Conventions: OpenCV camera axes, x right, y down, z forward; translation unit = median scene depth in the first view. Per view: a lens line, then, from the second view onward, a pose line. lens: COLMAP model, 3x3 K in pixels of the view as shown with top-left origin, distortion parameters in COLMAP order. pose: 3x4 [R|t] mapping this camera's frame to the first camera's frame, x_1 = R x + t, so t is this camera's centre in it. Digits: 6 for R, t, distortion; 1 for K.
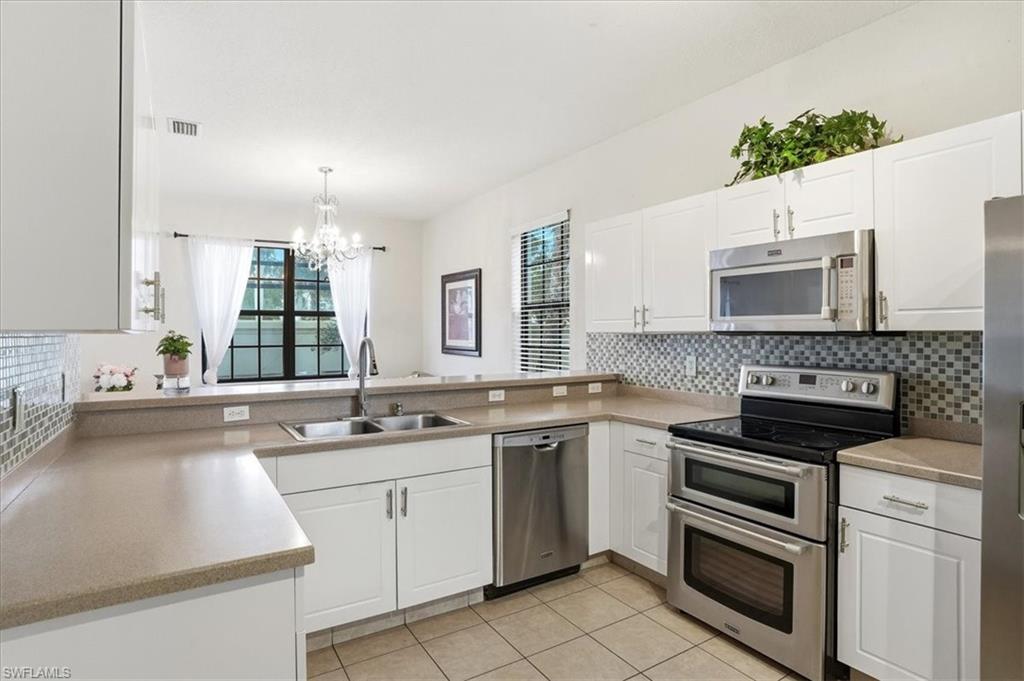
lens RADIAL K [[544.3, 0, 512.6], [0, 544.3, 328.6], [0, 0, 1]] dist [-0.044145, 0.000444]
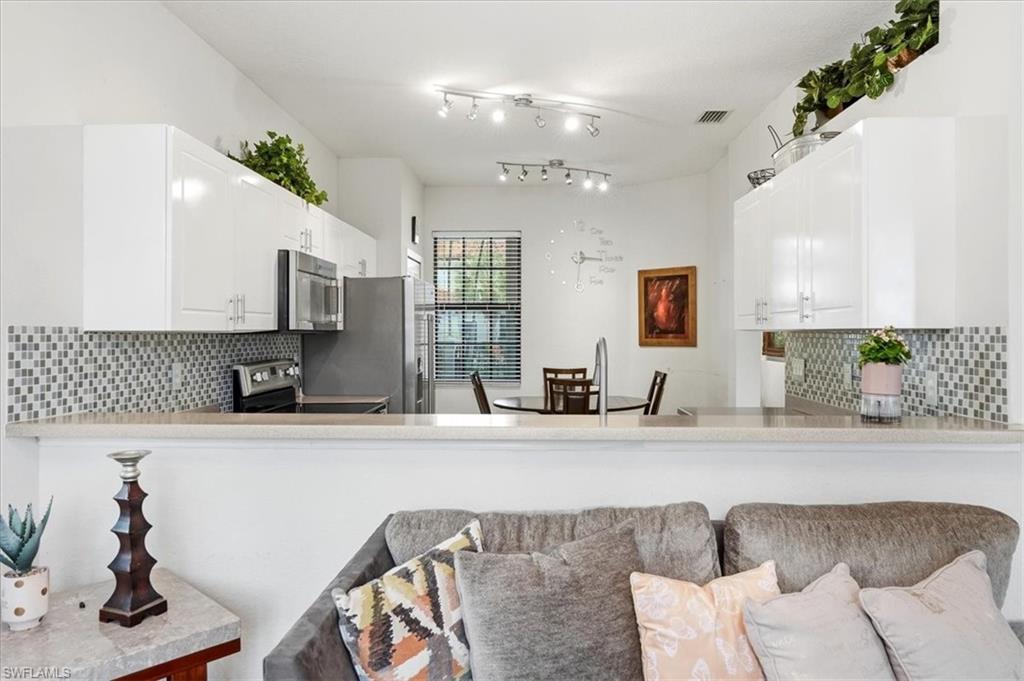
lens RADIAL K [[668.5, 0, 512.0], [0, 668.5, 340.5], [0, 0, 1]] dist [-0.102645, 0.001247]
pose [[-0.832073, -0.003316, 0.554656, -0.497817], [0.000347, 0.999979, 0.006499, 0.013361], [-0.554666, 0.005600, -0.832054, 1.374991]]
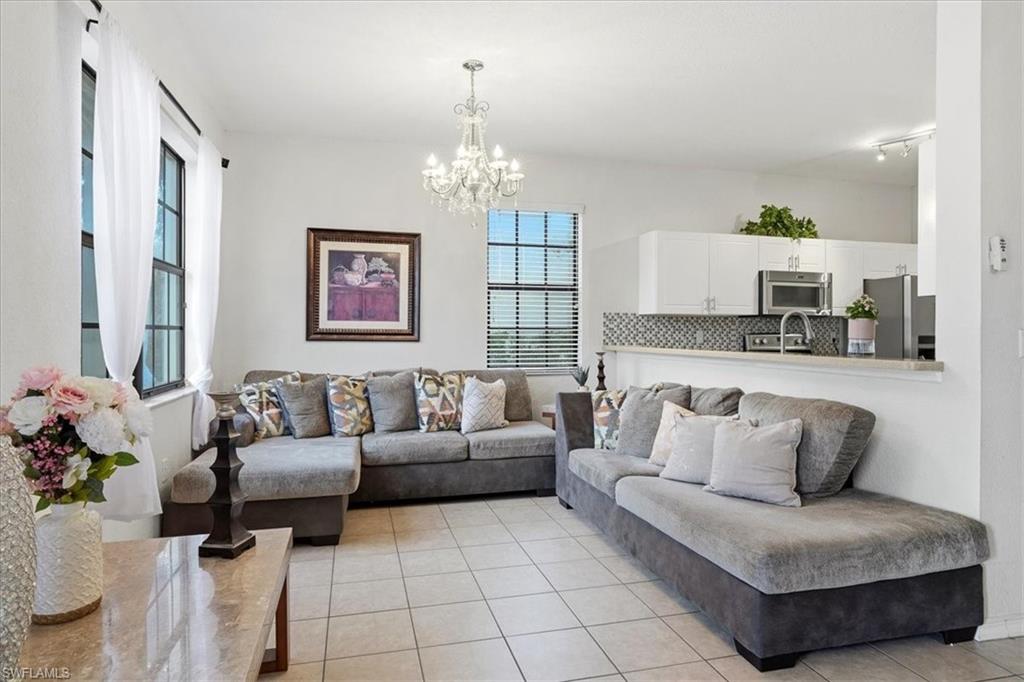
lens RADIAL K [[544.3, 0, 512.6], [0, 544.3, 329.1], [0, 0, 1]] dist [-0.044145, 0.000444]
pose [[0.314406, 0.000568, 0.949288, -1.233638], [-0.012714, 0.999913, 0.003613, 0.044057], [-0.949203, -0.013205, 0.314386, 0.949344]]
